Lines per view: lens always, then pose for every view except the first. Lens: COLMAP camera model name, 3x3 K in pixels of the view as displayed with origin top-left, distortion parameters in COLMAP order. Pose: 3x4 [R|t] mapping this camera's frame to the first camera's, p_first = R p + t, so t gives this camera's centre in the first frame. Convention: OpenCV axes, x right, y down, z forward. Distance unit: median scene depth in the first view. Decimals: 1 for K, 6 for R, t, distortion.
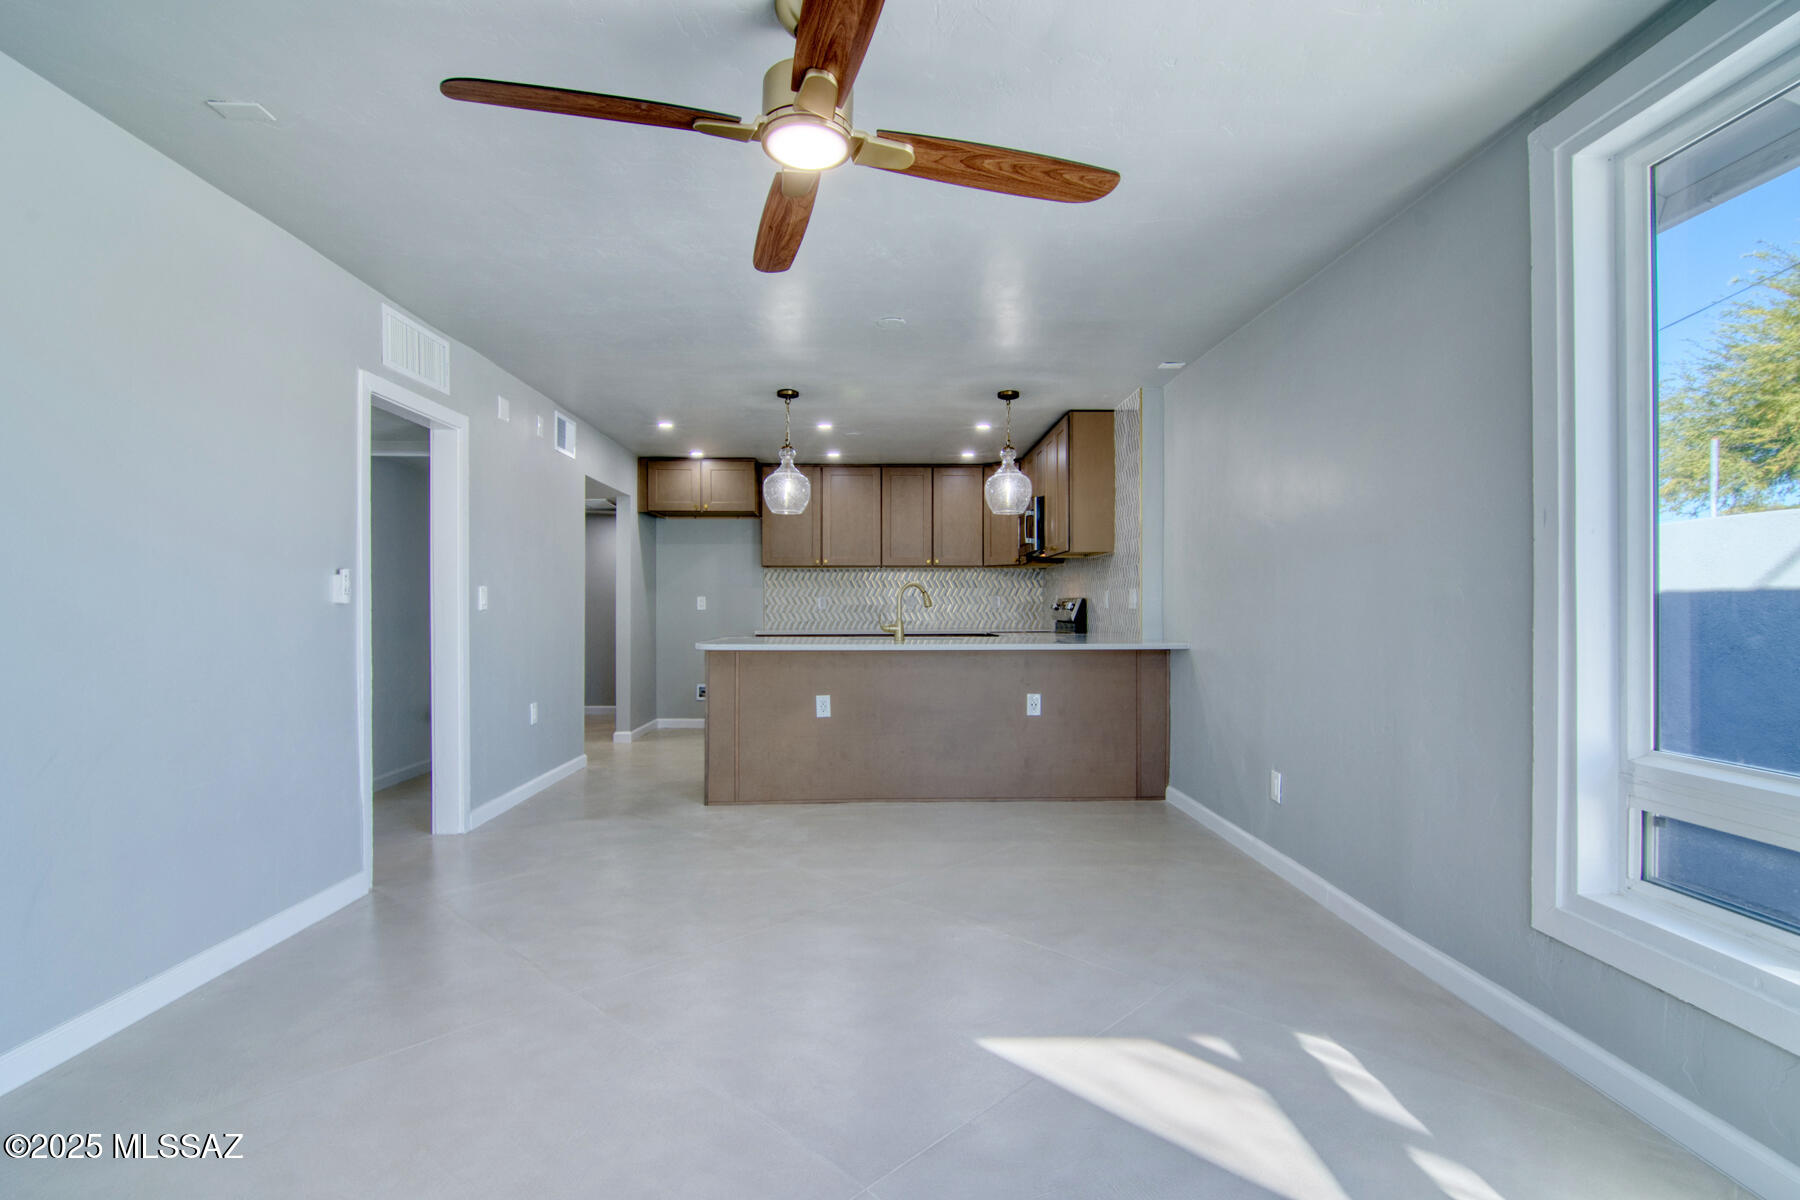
lens RADIAL K [[858.6, 0, 894.9], [0, 858.6, 606.6], [0, 0, 1]] dist [-0.000114, -0.016181]
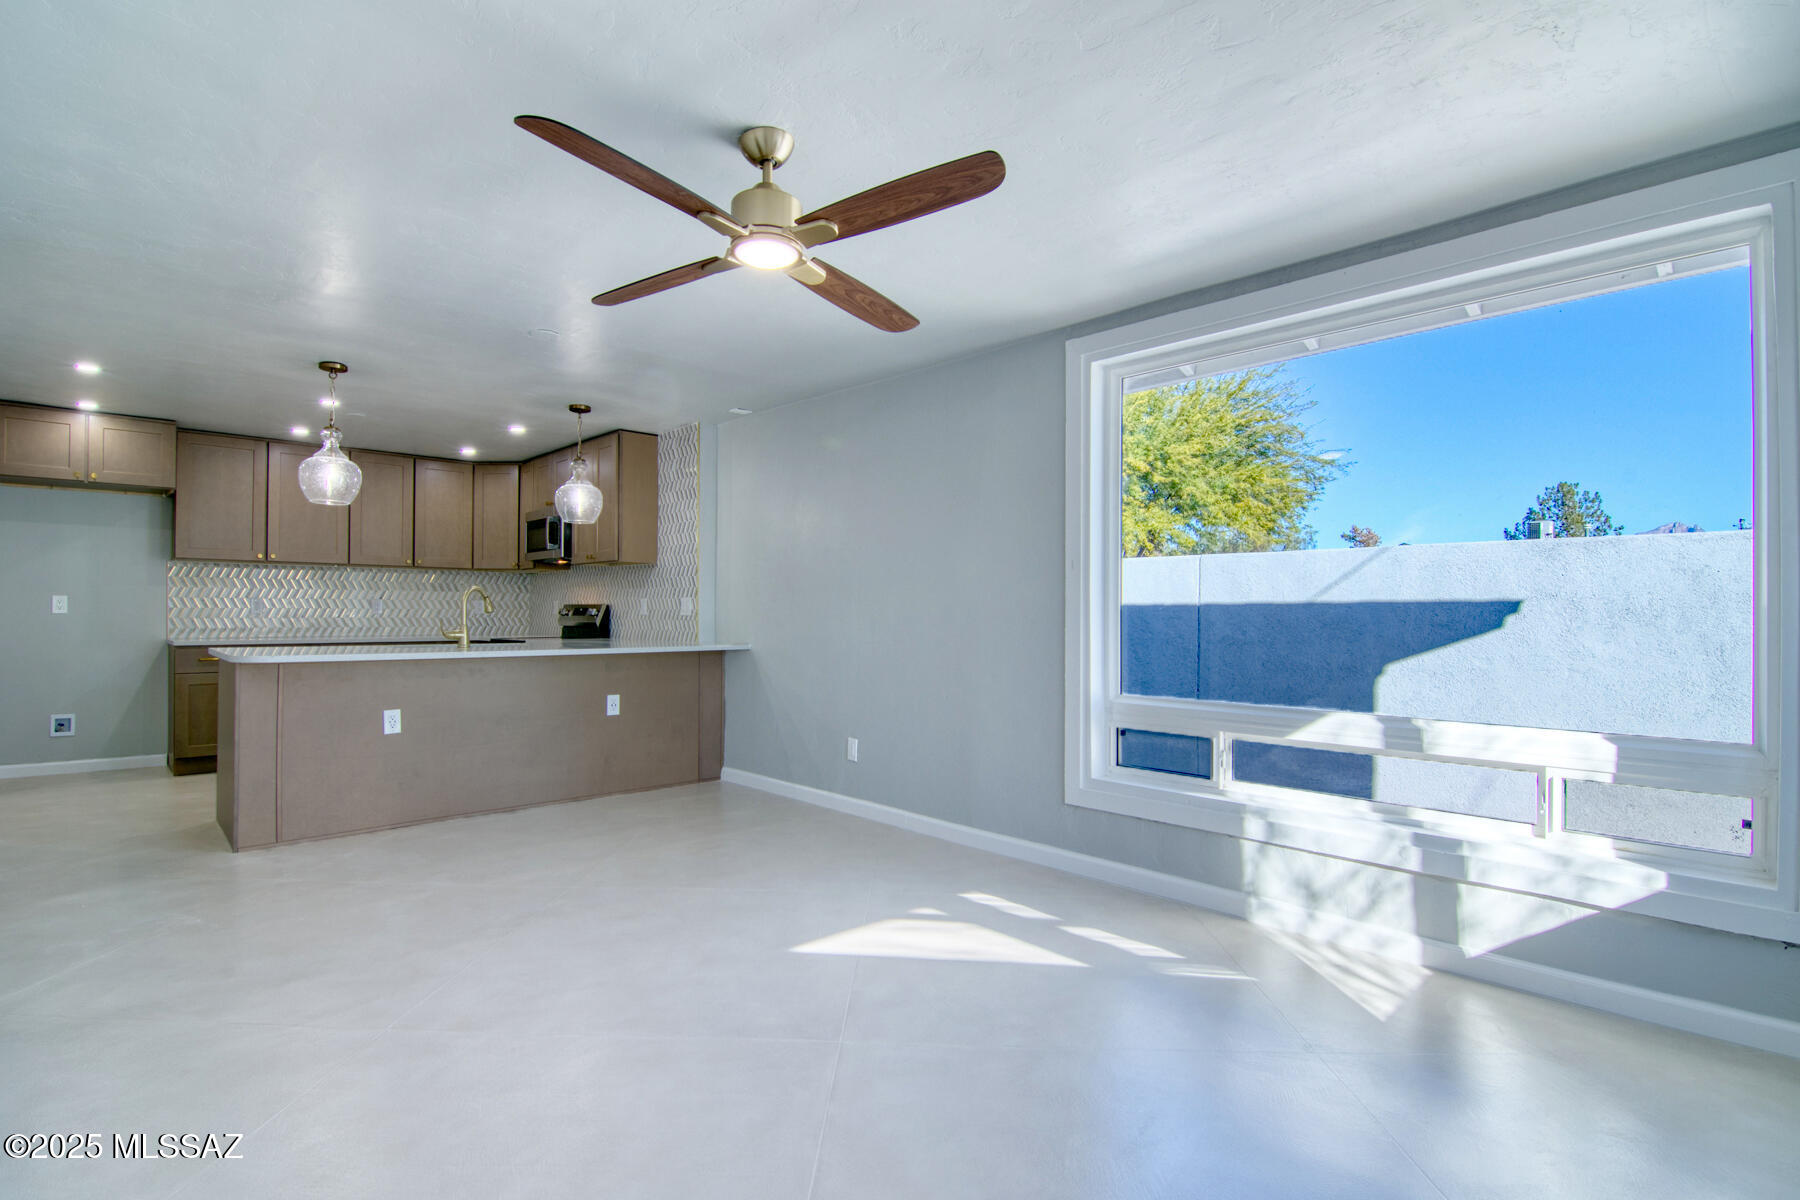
lens RADIAL K [[858.6, 0, 894.9], [0, 858.6, 606.6], [0, 0, 1]] dist [-0.000114, -0.016181]
pose [[0.745972, 0.010805, 0.665890, -0.275196], [-0.006777, 0.999940, -0.008634, -0.001083], [-0.665943, 0.001928, 0.746000, -0.026334]]
